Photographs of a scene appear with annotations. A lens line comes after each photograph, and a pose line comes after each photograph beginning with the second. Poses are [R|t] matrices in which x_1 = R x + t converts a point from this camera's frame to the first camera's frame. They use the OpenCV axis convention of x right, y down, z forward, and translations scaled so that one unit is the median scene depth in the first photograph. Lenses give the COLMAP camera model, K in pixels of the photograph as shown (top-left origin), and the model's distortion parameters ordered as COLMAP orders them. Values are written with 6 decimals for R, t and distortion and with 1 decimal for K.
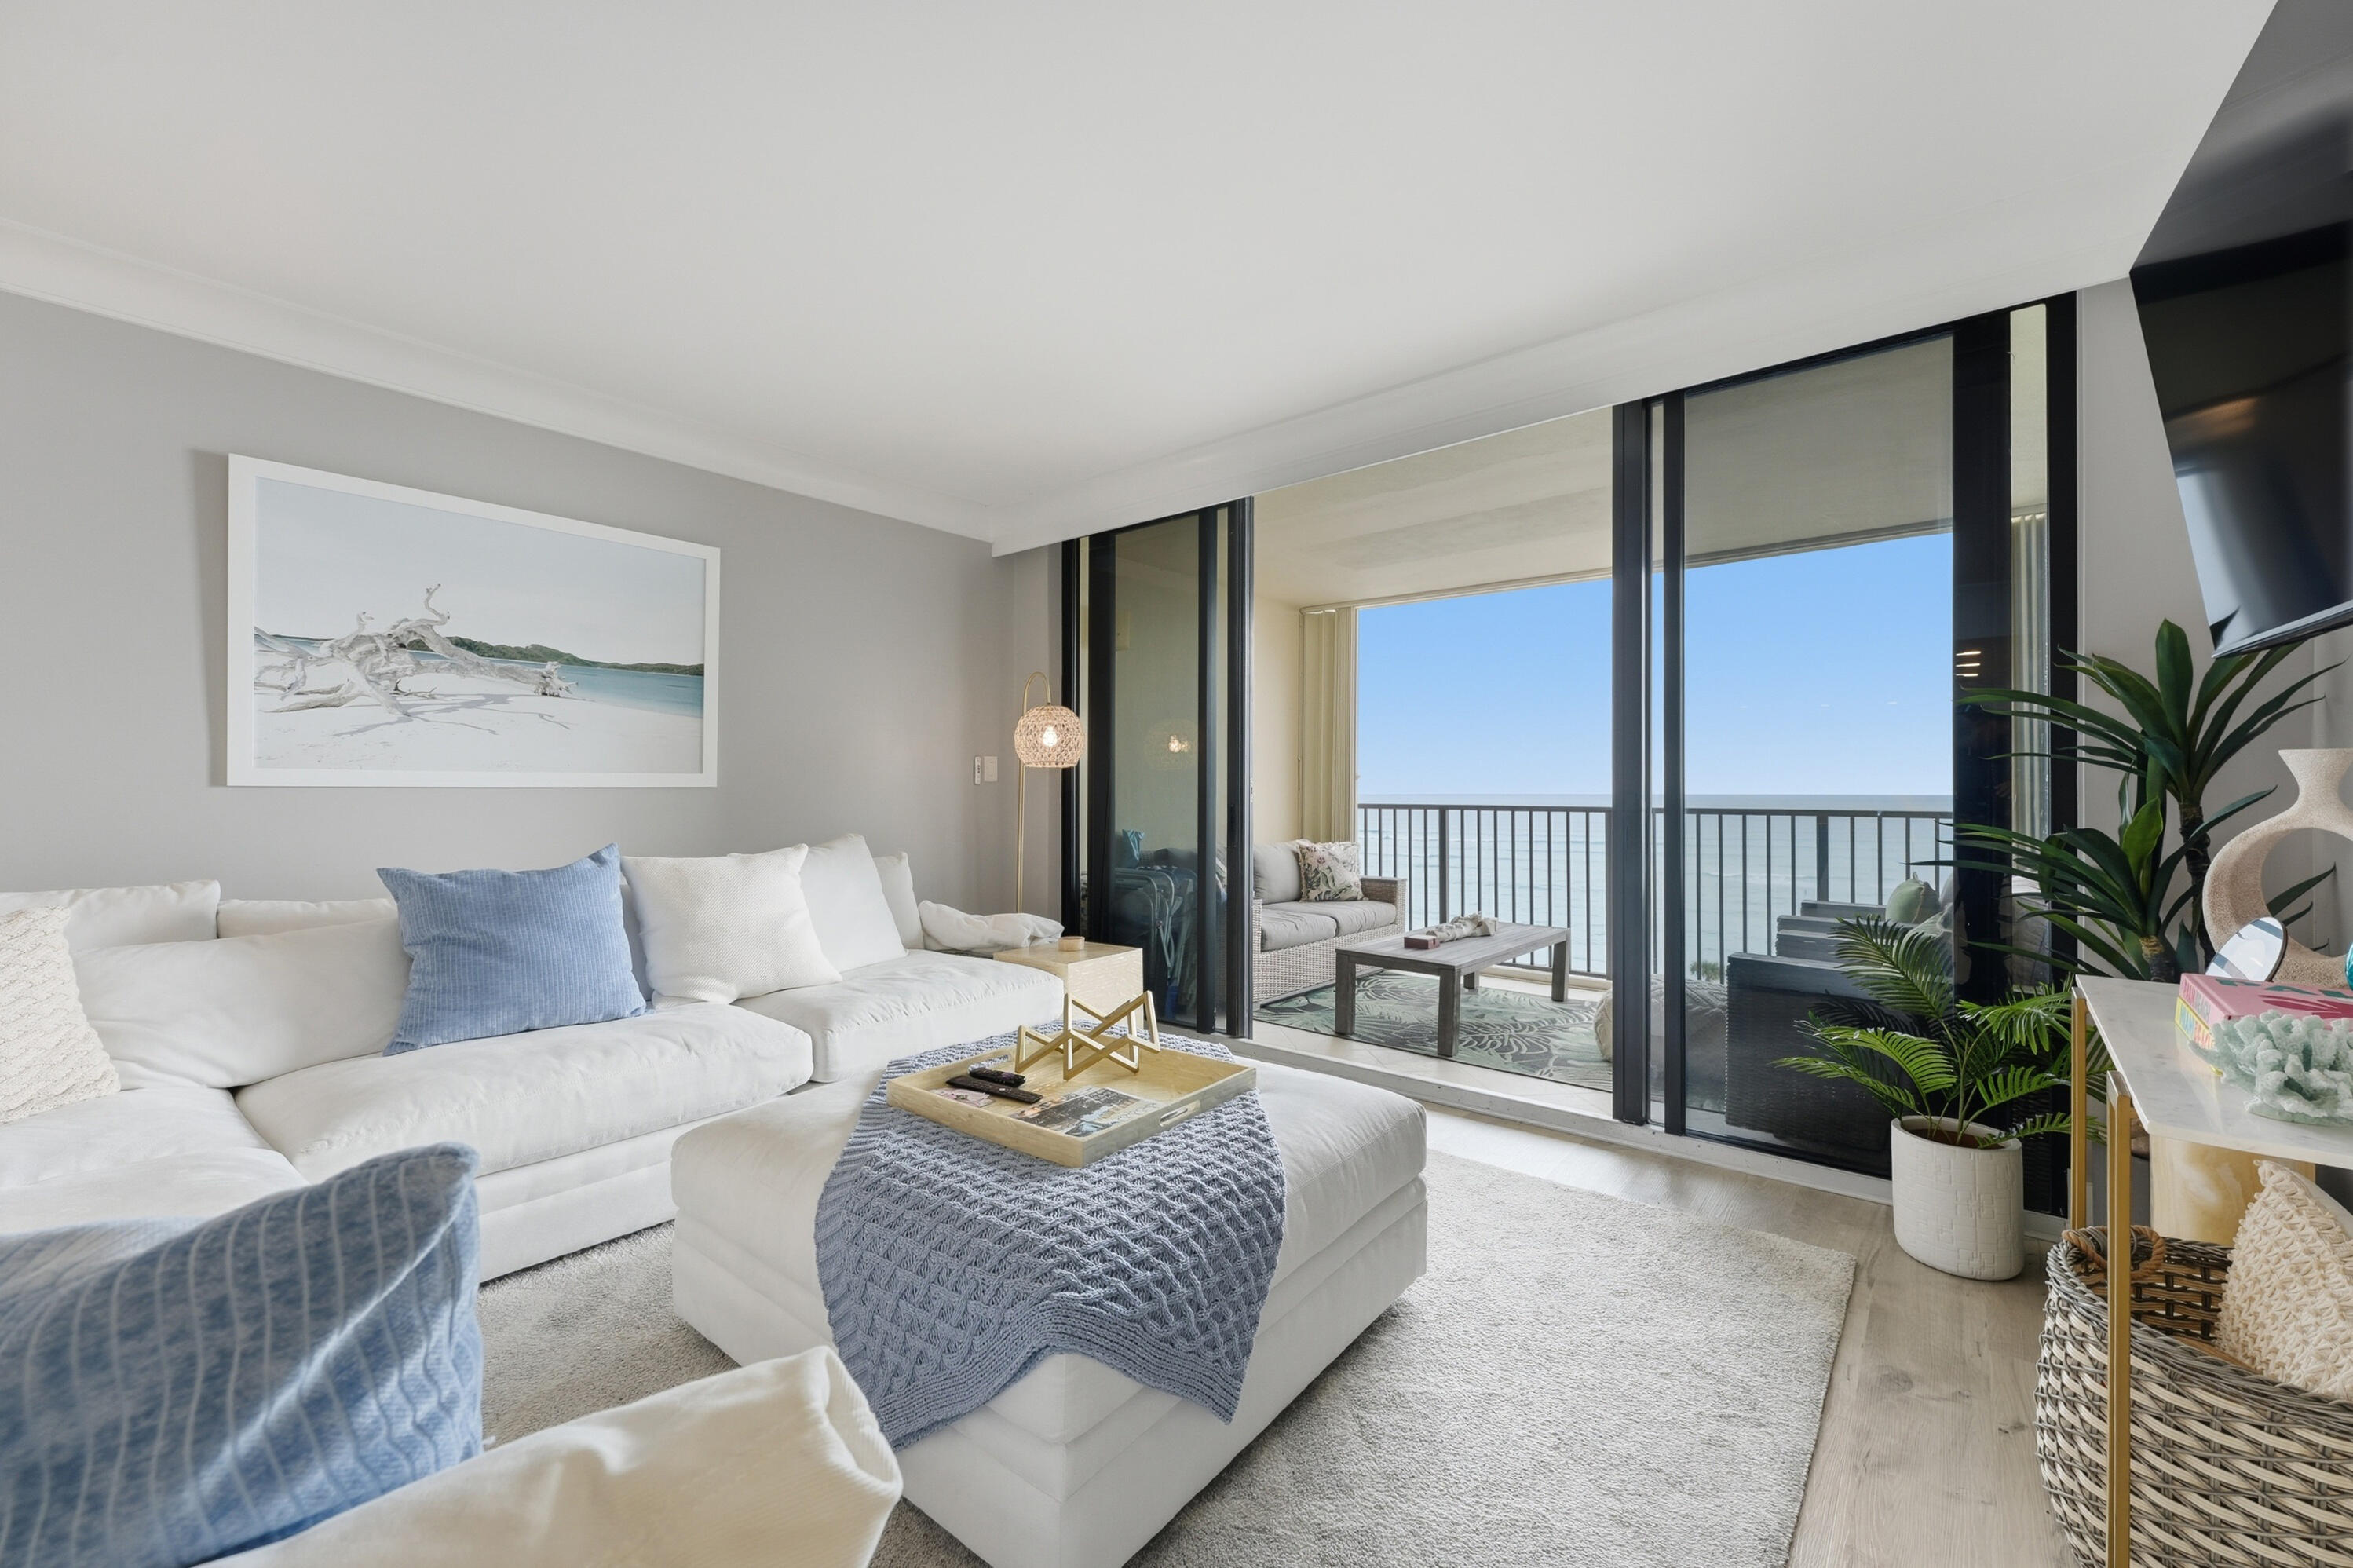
lens RADIAL K [[940.2, 0, 1176.5], [0, 940.2, 784.0], [0, 0, 1]] dist [-0.000730, -0.000733]
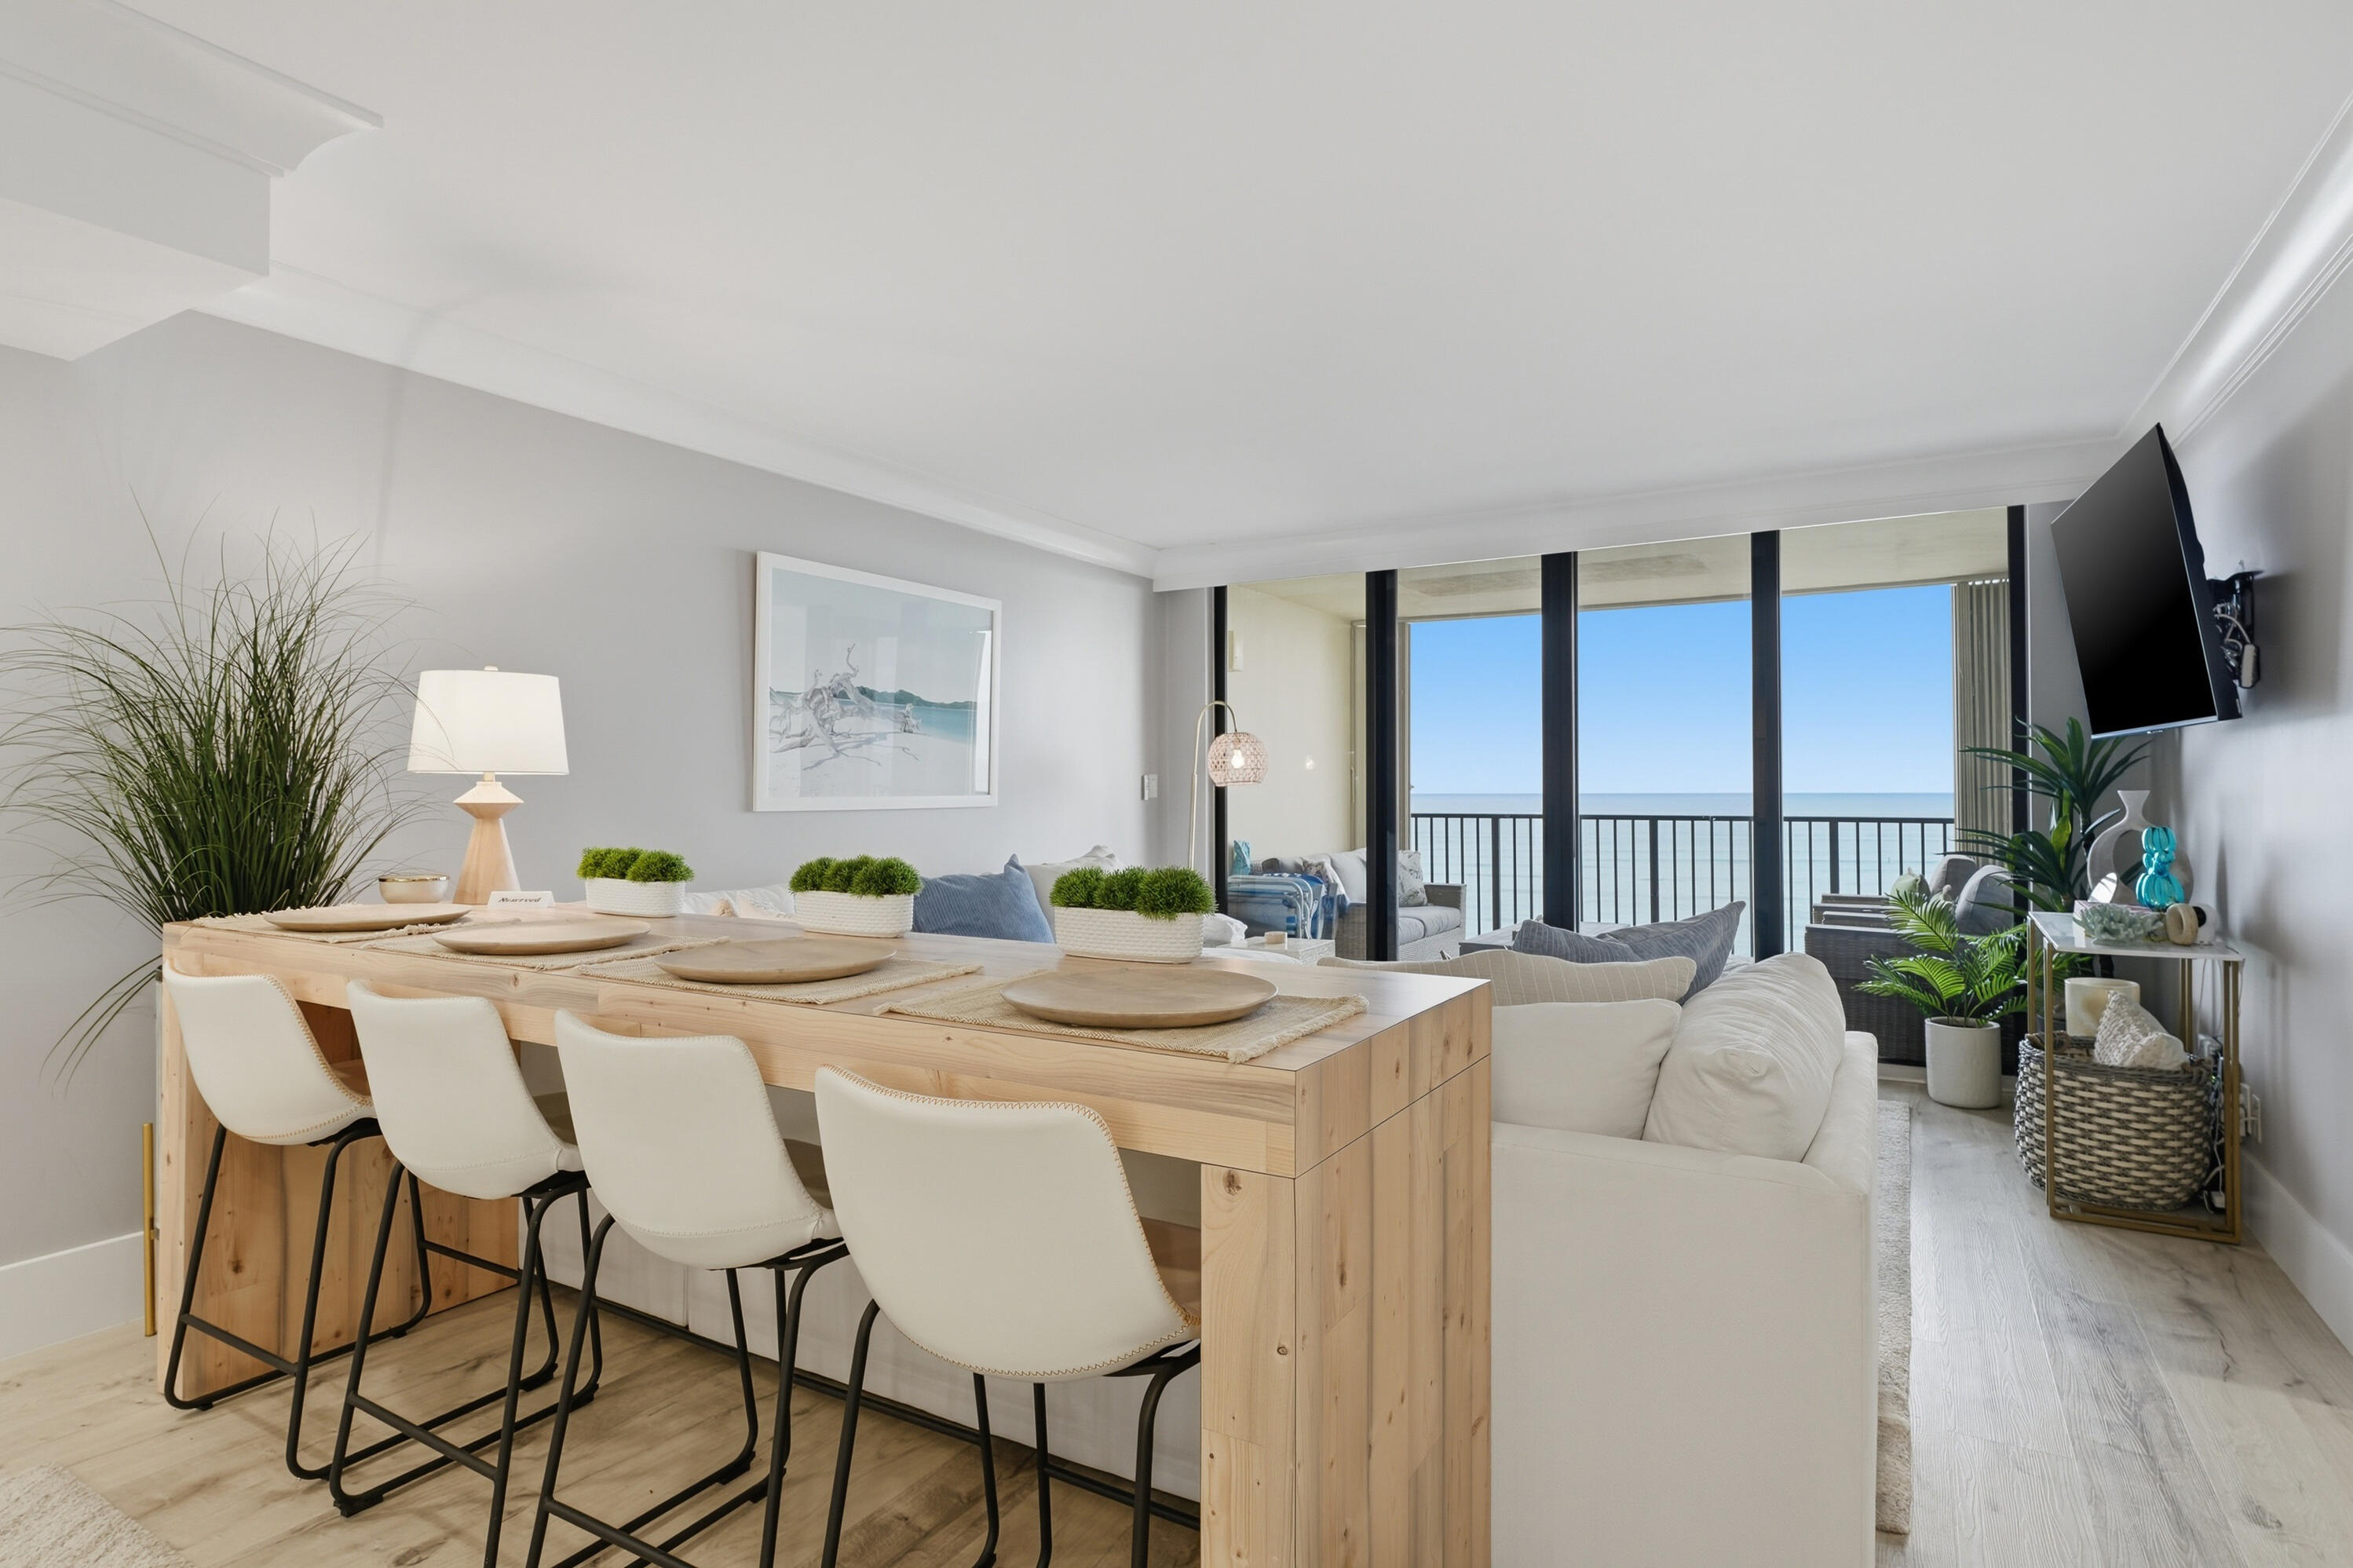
lens RADIAL K [[1225.8, 0, 1176.6], [0, 1225.8, 763.8], [0, 0, 1]] dist [-0.001564, 0.000363]
pose [[0.987024, -0.000632, 0.160572, -0.698720], [0.003079, 0.999883, -0.014994, -0.035303], [-0.160544, 0.015294, 0.986910, -0.717870]]
